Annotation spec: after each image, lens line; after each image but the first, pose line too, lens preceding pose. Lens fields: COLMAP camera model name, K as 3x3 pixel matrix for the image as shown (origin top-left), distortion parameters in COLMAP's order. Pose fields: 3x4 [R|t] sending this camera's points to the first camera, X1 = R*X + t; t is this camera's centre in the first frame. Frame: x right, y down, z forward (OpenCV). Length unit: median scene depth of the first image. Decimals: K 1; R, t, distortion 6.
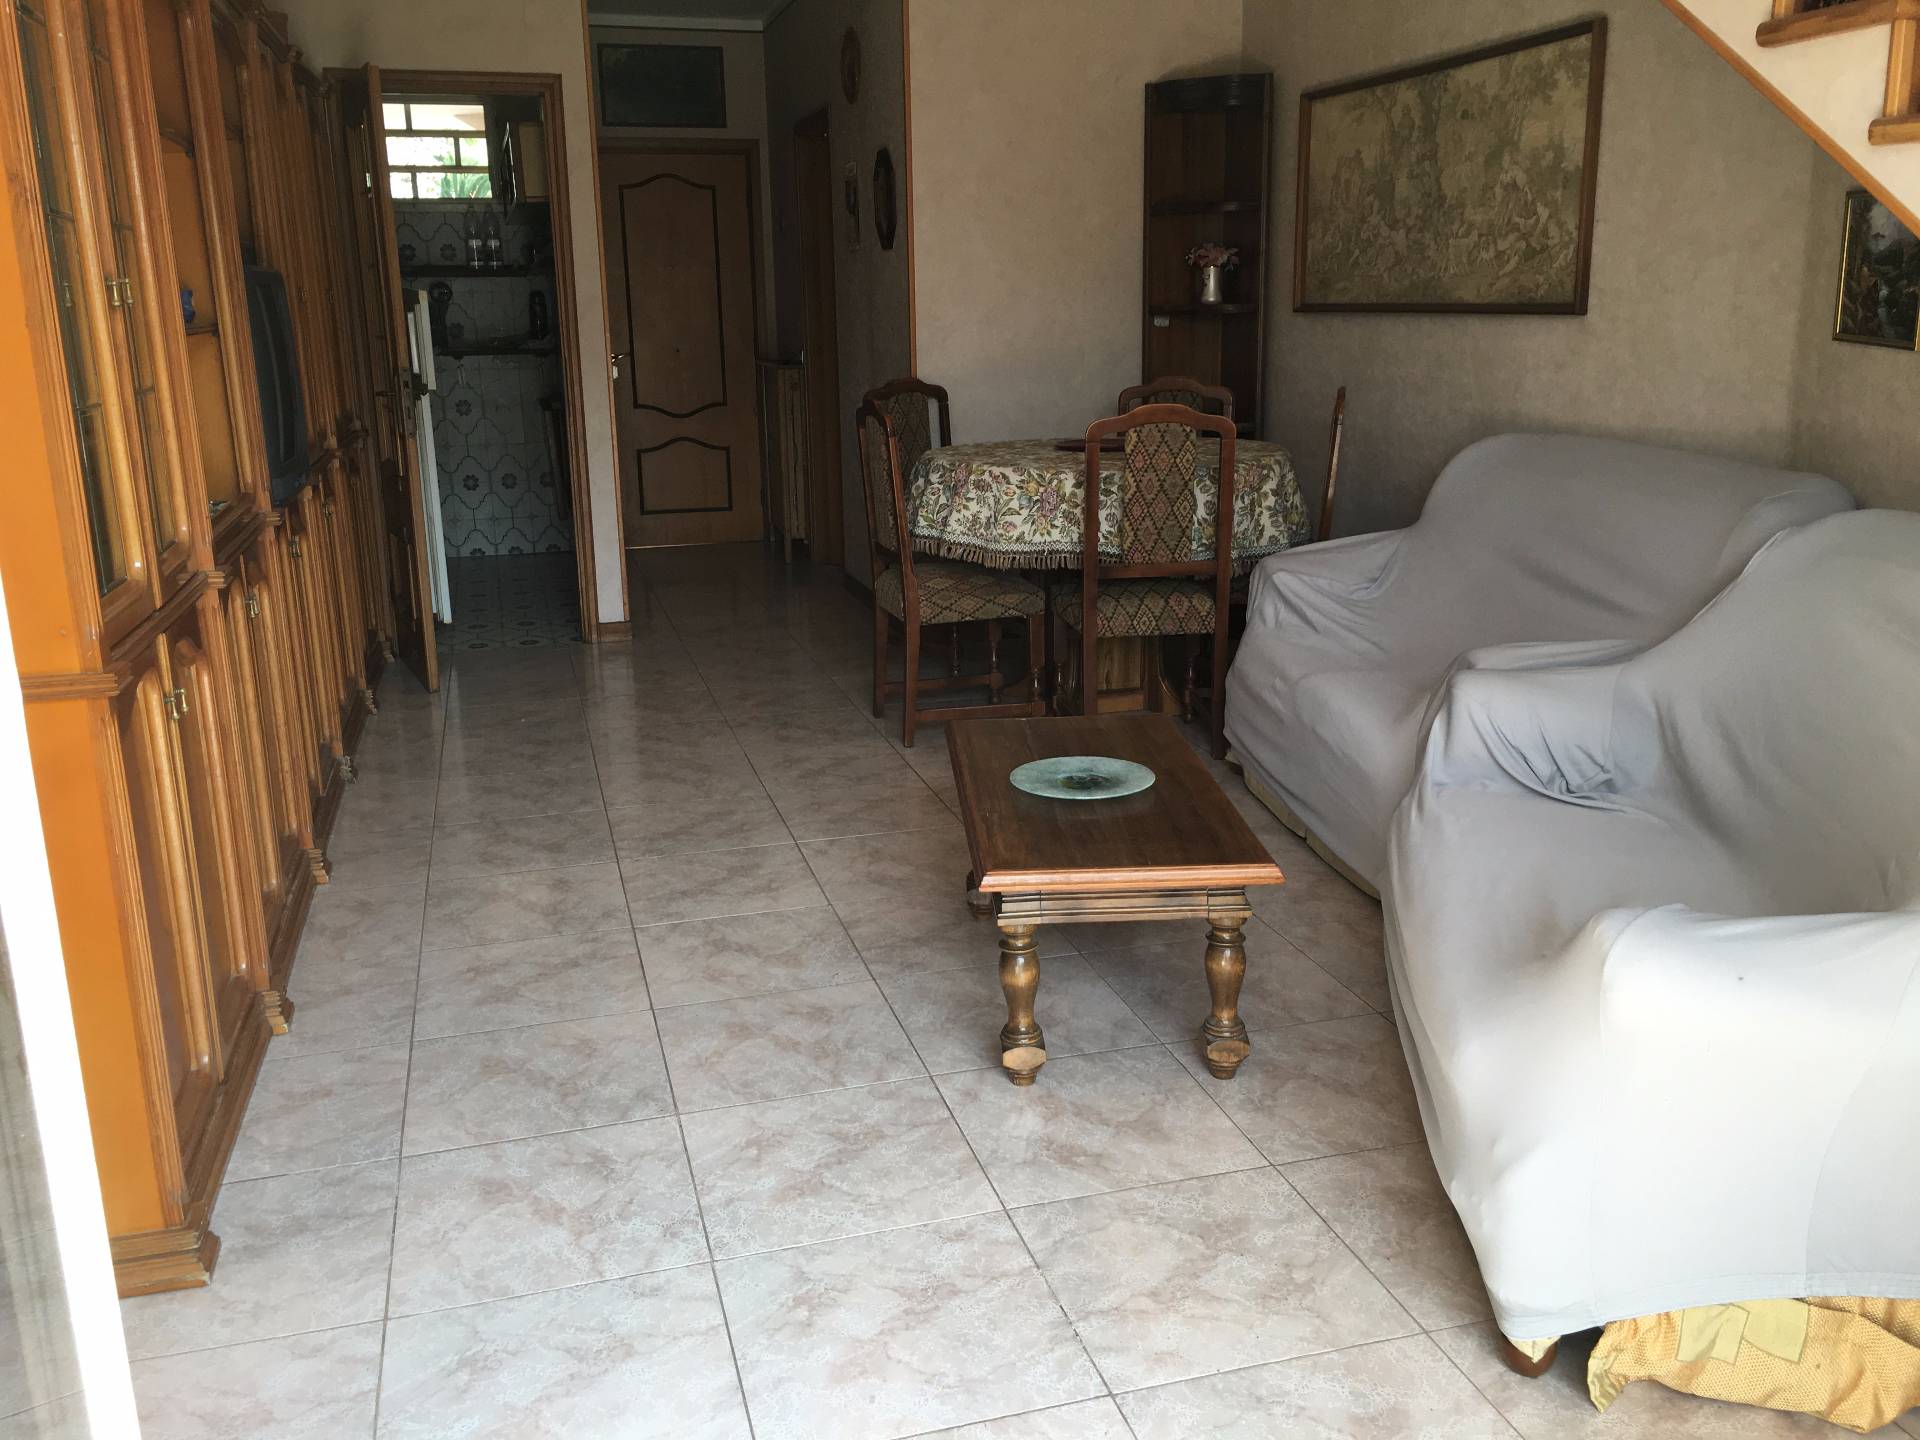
lens RADIAL K [[1641.4, 0, 960.3], [0, 1641.4, 705.7], [0, 0, 1]] dist [0.081650, -0.099876]
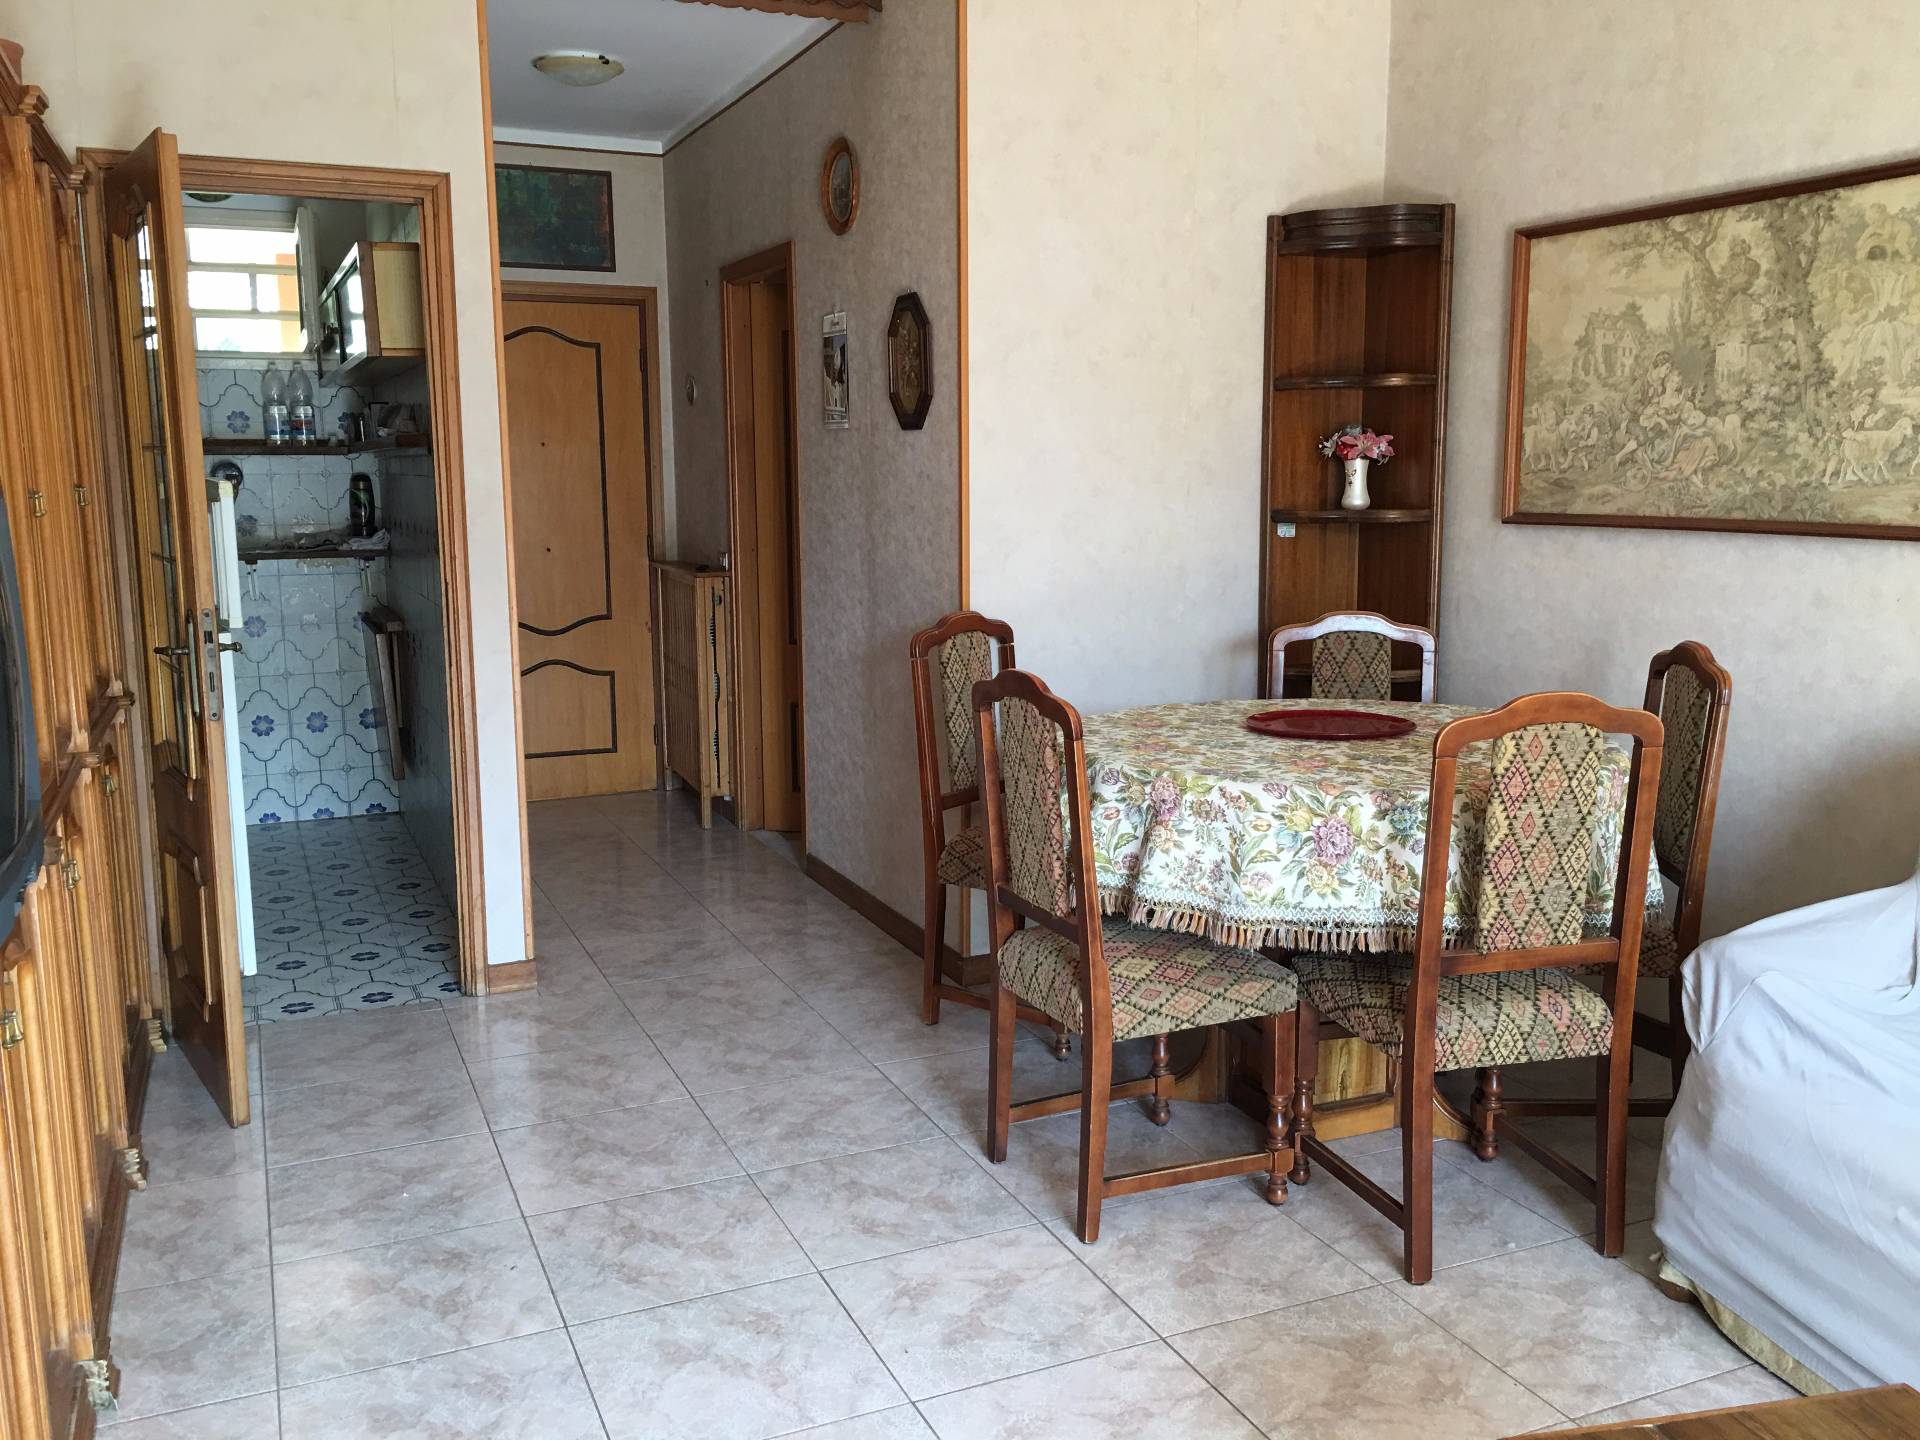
lens RADIAL K [[1641.4, 0, 963.4], [0, 1641.4, 721.3], [0, 0, 1]] dist [0.081650, -0.099876]
pose [[0.989774, -0.011809, 0.142151, -0.137542], [0.024446, 0.995866, -0.087484, -0.096742], [-0.140531, 0.090064, 0.985971, 0.335744]]
